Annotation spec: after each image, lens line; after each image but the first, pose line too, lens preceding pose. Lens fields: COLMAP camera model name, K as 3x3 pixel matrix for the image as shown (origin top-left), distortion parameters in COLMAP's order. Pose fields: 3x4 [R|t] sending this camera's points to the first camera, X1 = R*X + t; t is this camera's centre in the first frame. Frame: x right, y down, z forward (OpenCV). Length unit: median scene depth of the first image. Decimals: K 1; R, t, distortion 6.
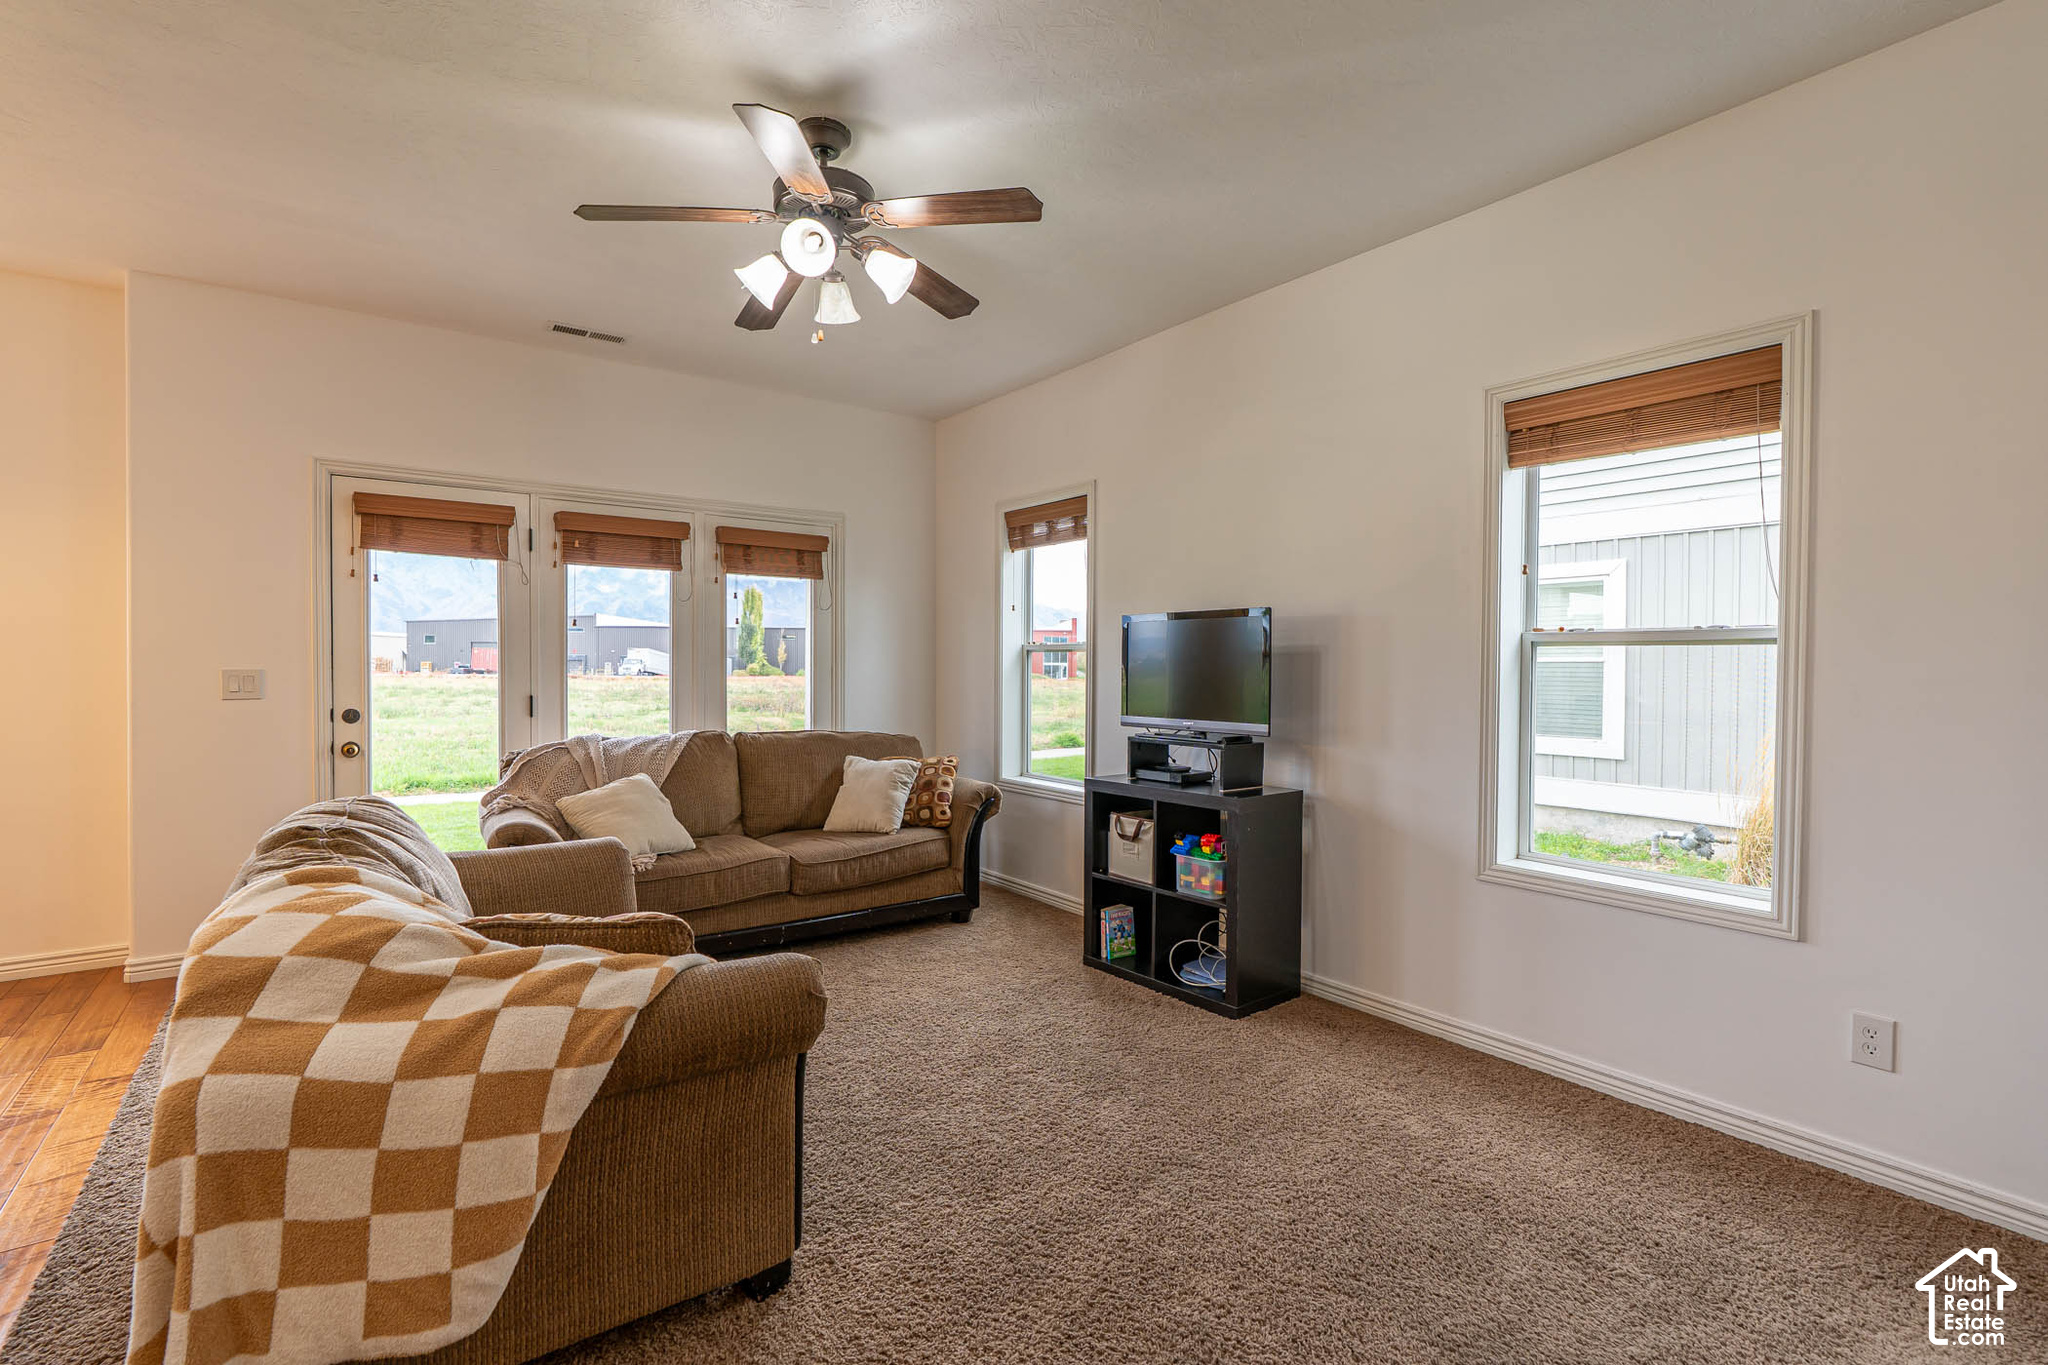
lens RADIAL K [[937.9, 0, 1024.8], [0, 937.9, 679.1], [0, 0, 1]] dist [-0.009470, 0.004580]
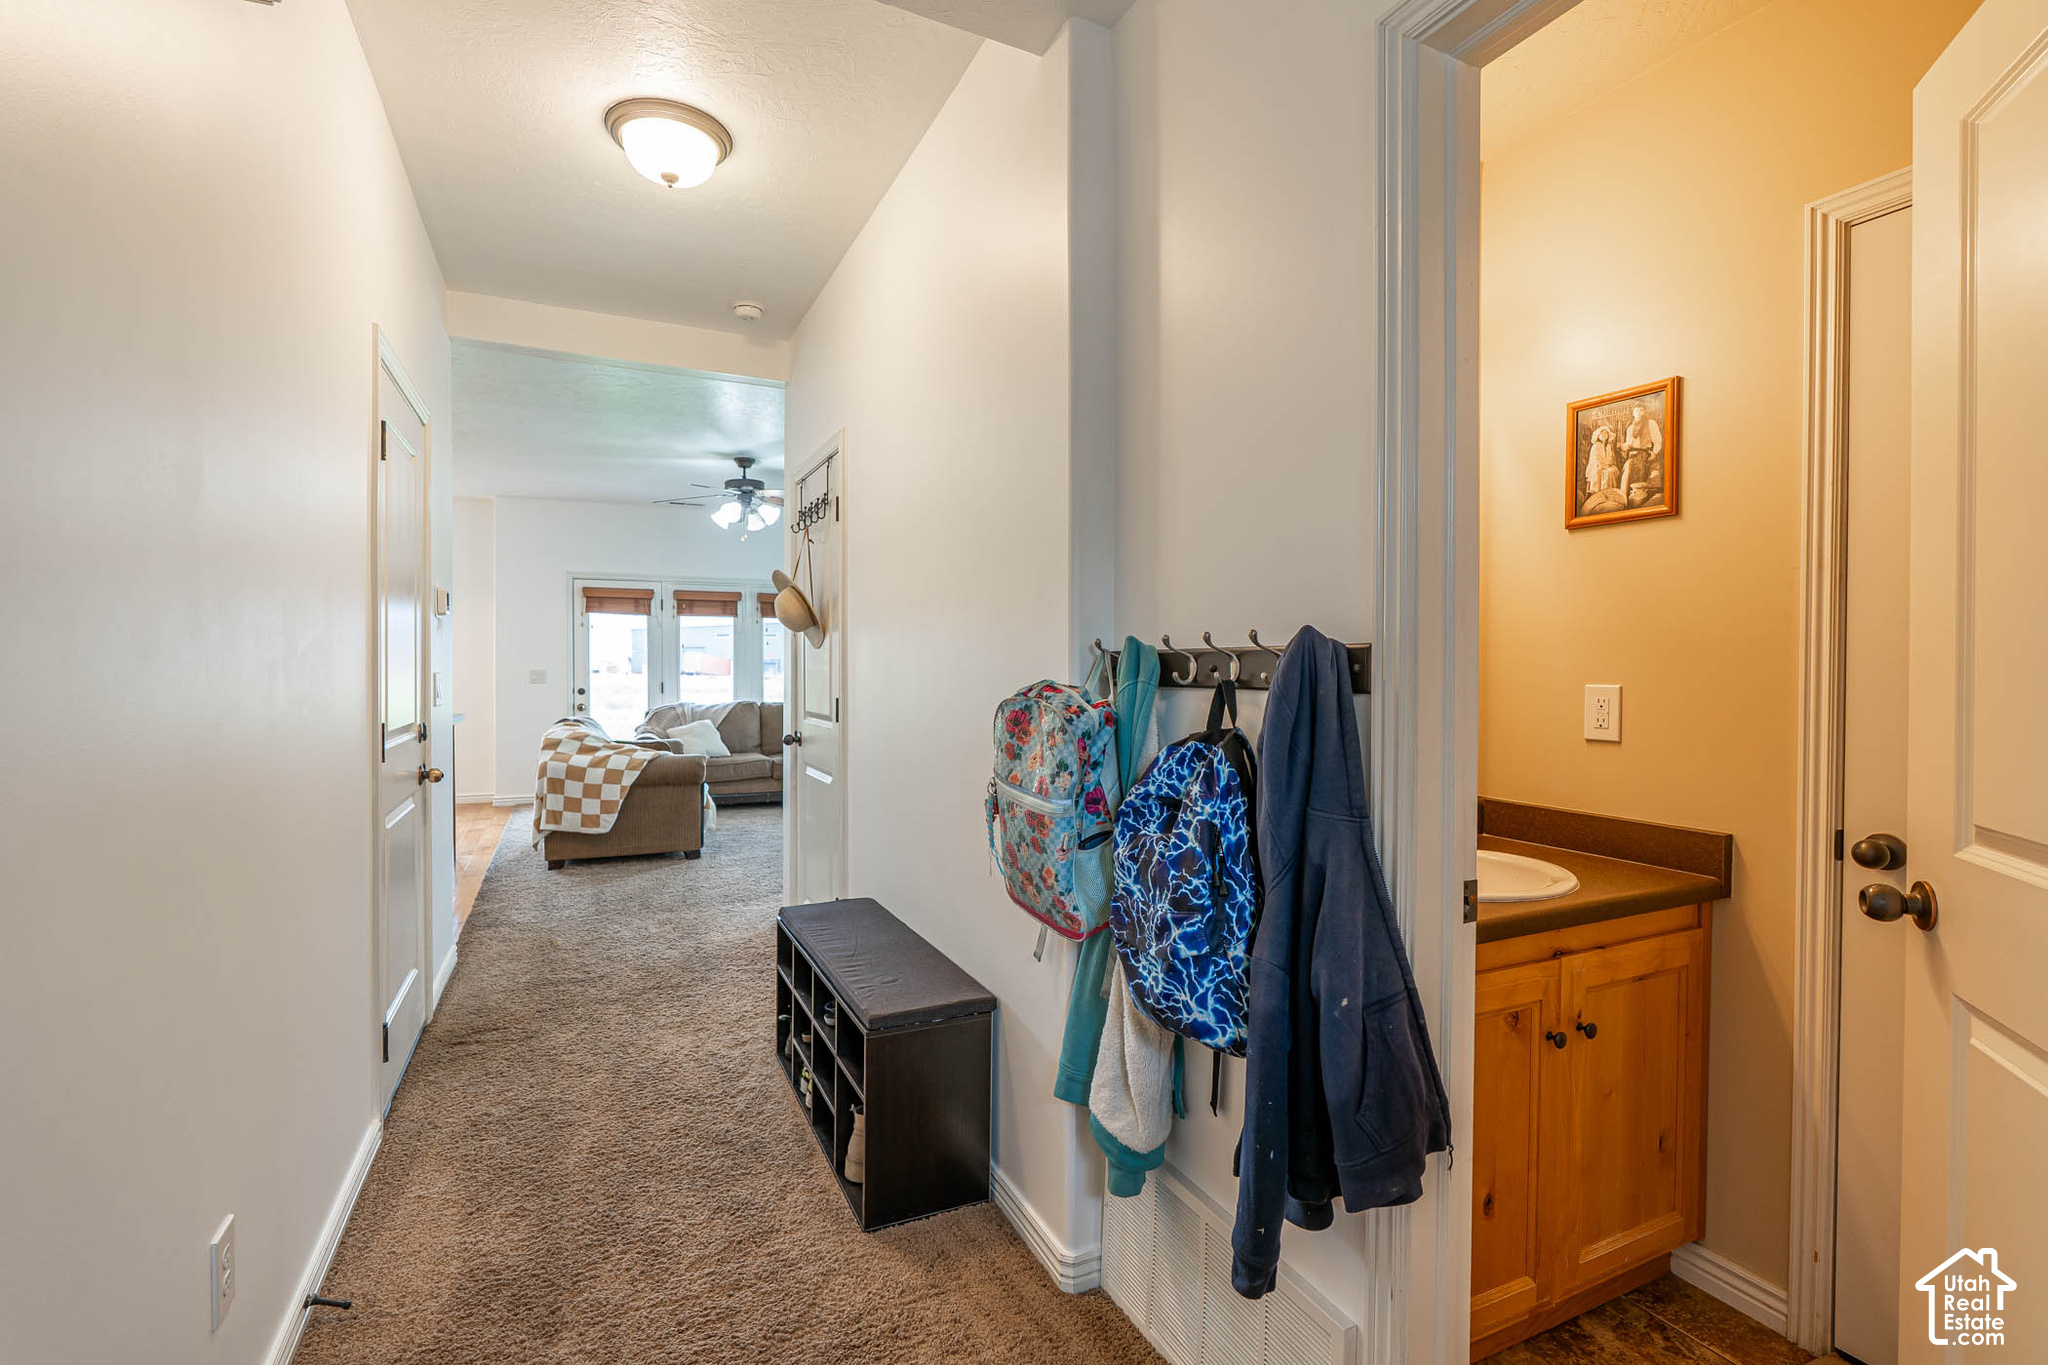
lens RADIAL K [[937.9, 0, 1024.8], [0, 937.9, 679.1], [0, 0, 1]] dist [-0.009470, 0.004580]
pose [[0.982429, 0.000056, -0.186636, 0.677573], [-0.000287, 0.999999, -0.001211, 0.013635], [0.186636, 0.001243, 0.982428, -0.918133]]
